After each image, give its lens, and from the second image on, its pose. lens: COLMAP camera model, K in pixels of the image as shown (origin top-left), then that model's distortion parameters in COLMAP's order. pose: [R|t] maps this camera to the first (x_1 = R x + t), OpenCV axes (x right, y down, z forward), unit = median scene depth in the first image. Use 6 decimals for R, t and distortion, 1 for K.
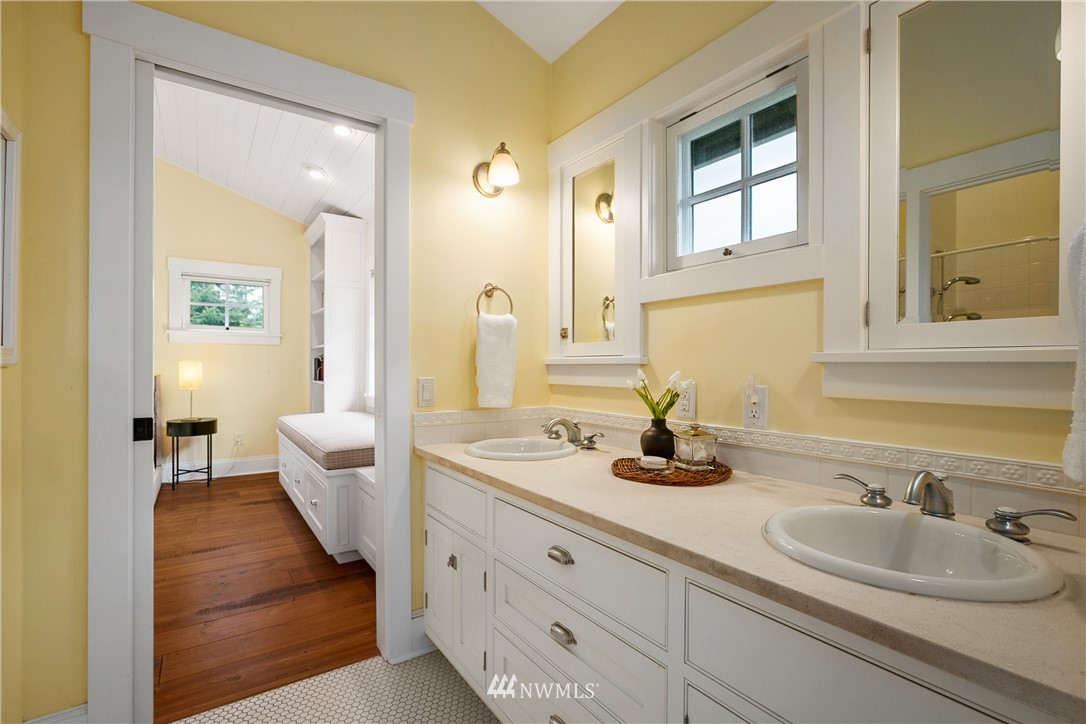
lens RADIAL K [[493.6, 0, 538.7], [0, 493.6, 361.4], [0, 0, 1]] dist [-0.023301, 0.011799]
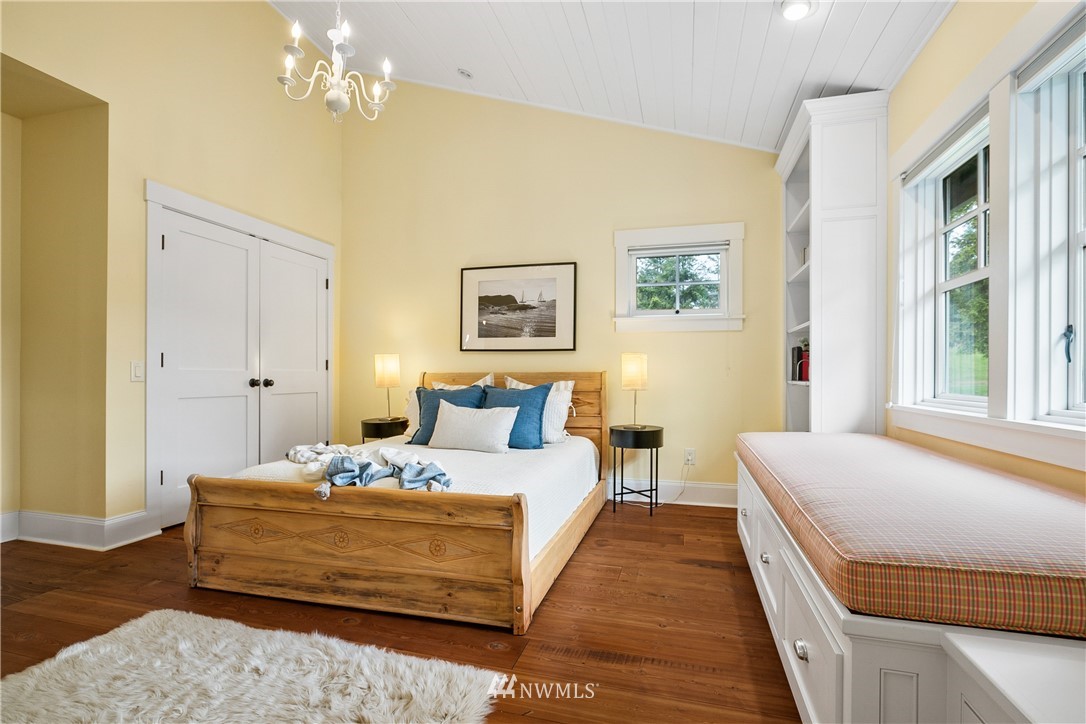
lens RADIAL K [[493.6, 0, 549.3], [0, 493.6, 382.6], [0, 0, 1]] dist [-0.023301, 0.011799]
pose [[0.642424, 0.010458, -0.766278, -0.180774], [0.000508, 0.999901, 0.014073, 0.034243], [0.766349, -0.009430, 0.642355, 0.368384]]
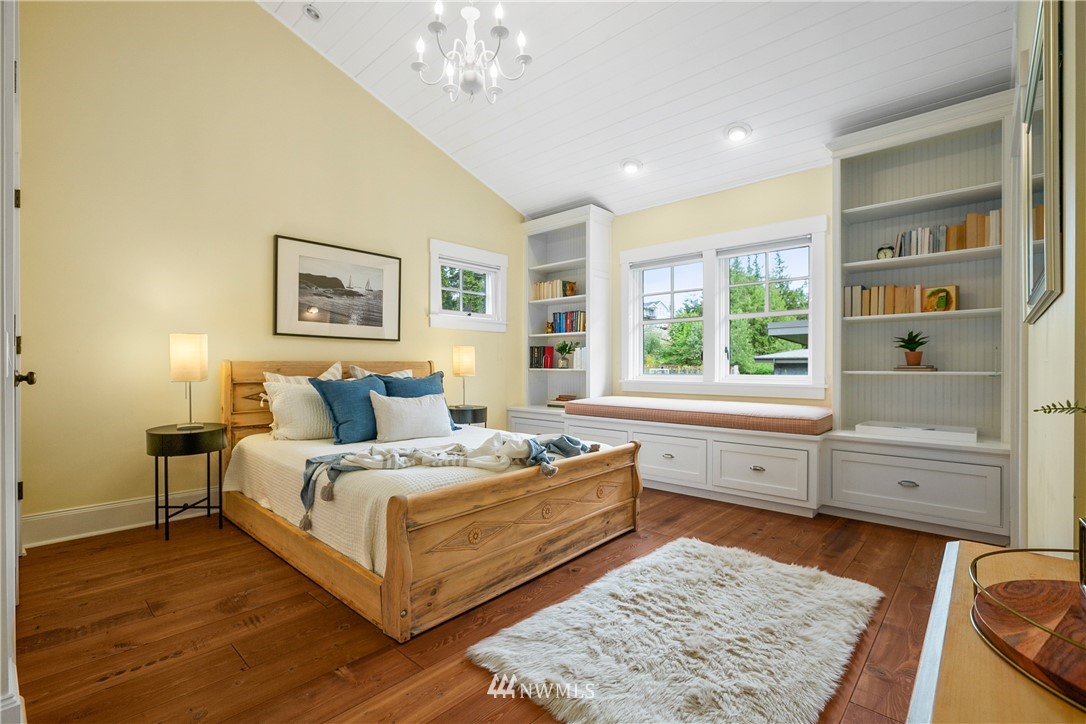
lens RADIAL K [[493.6, 0, 543.9], [0, 493.6, 359.0], [0, 0, 1]] dist [-0.023301, 0.011799]
pose [[0.974815, 0.000367, 0.223015, -0.756359], [0.001656, 0.999959, -0.008887, 0.031364], [-0.223009, 0.009033, 0.974775, 0.016643]]
